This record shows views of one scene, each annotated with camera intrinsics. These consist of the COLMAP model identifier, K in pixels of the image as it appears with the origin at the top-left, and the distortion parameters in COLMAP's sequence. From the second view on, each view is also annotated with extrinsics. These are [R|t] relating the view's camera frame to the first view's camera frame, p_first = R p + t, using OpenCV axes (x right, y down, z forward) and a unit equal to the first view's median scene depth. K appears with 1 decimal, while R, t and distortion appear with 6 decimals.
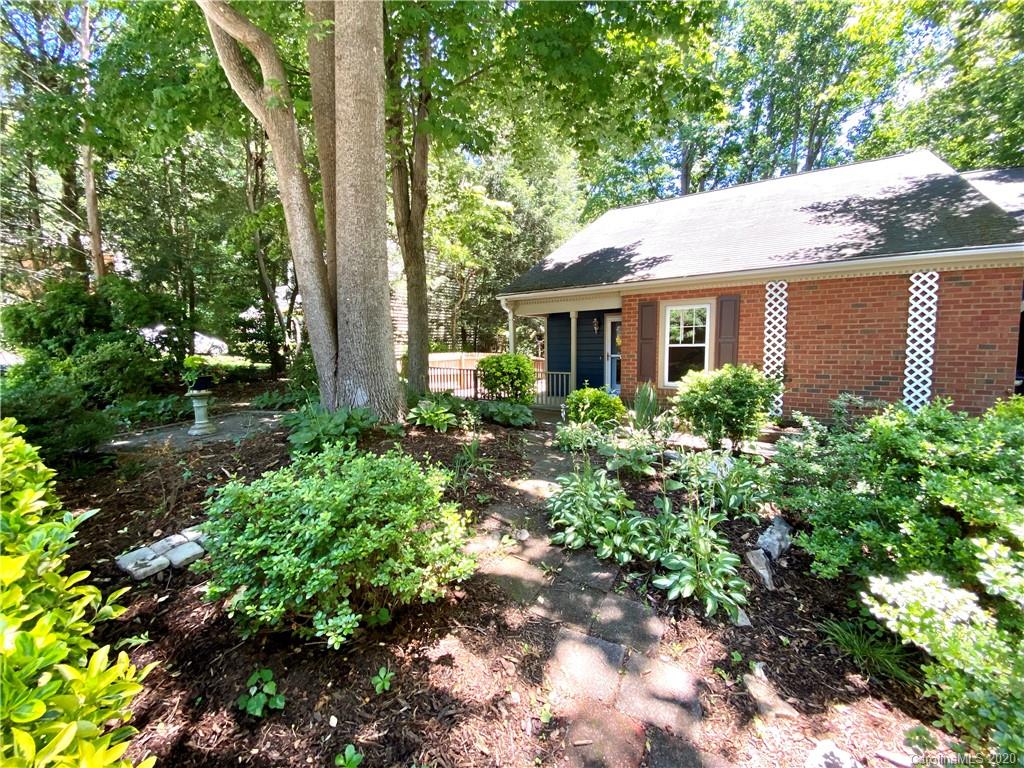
lens RADIAL K [[412.2, 0, 507.7], [0, 412.2, 386.5], [0, 0, 1]] dist [0.057610, -0.045869]
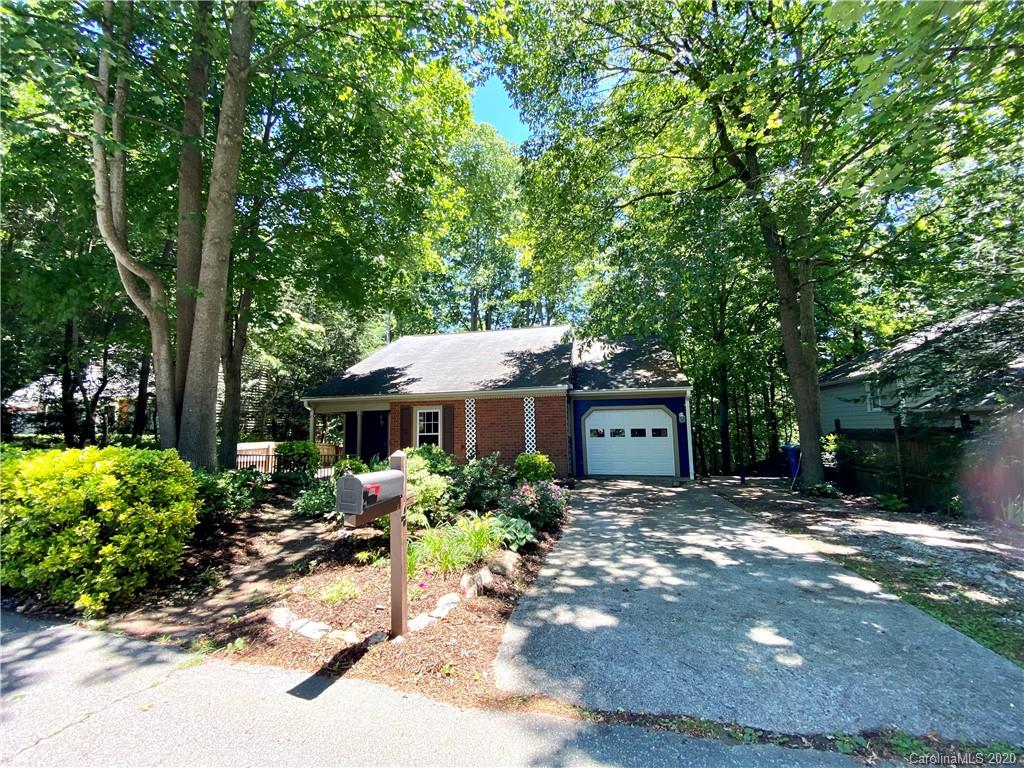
lens RADIAL K [[412.2, 0, 507.7], [0, 412.2, 386.5], [0, 0, 1]] dist [0.057610, -0.045869]
pose [[0.926975, 0.036336, 0.373360, 0.105060], [0.043747, 0.978035, -0.203799, 0.059389], [-0.372564, 0.205250, 0.905024, -0.589346]]
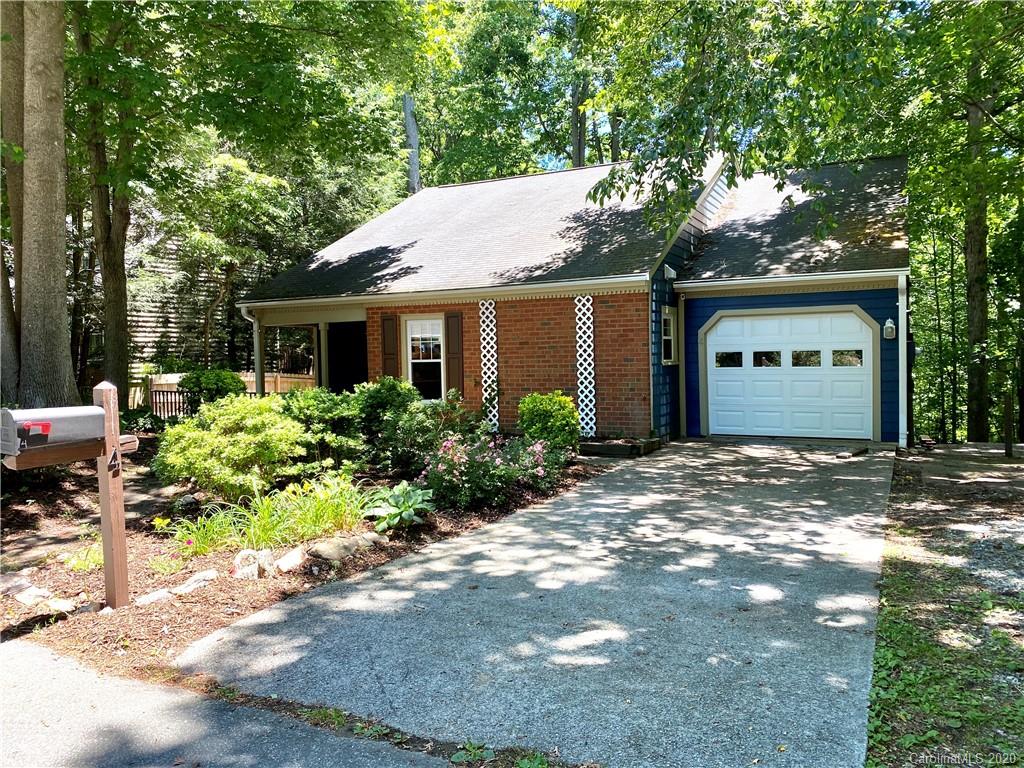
lens RADIAL K [[783.9, 0, 511.9], [0, 783.9, 378.4], [0, 0, 1]] dist [0.051455, -0.046459]
pose [[0.990717, -0.007829, 0.135715, 0.368330], [0.018401, 0.996876, -0.076815, 0.080978], [-0.134689, 0.078600, 0.987766, -0.781312]]
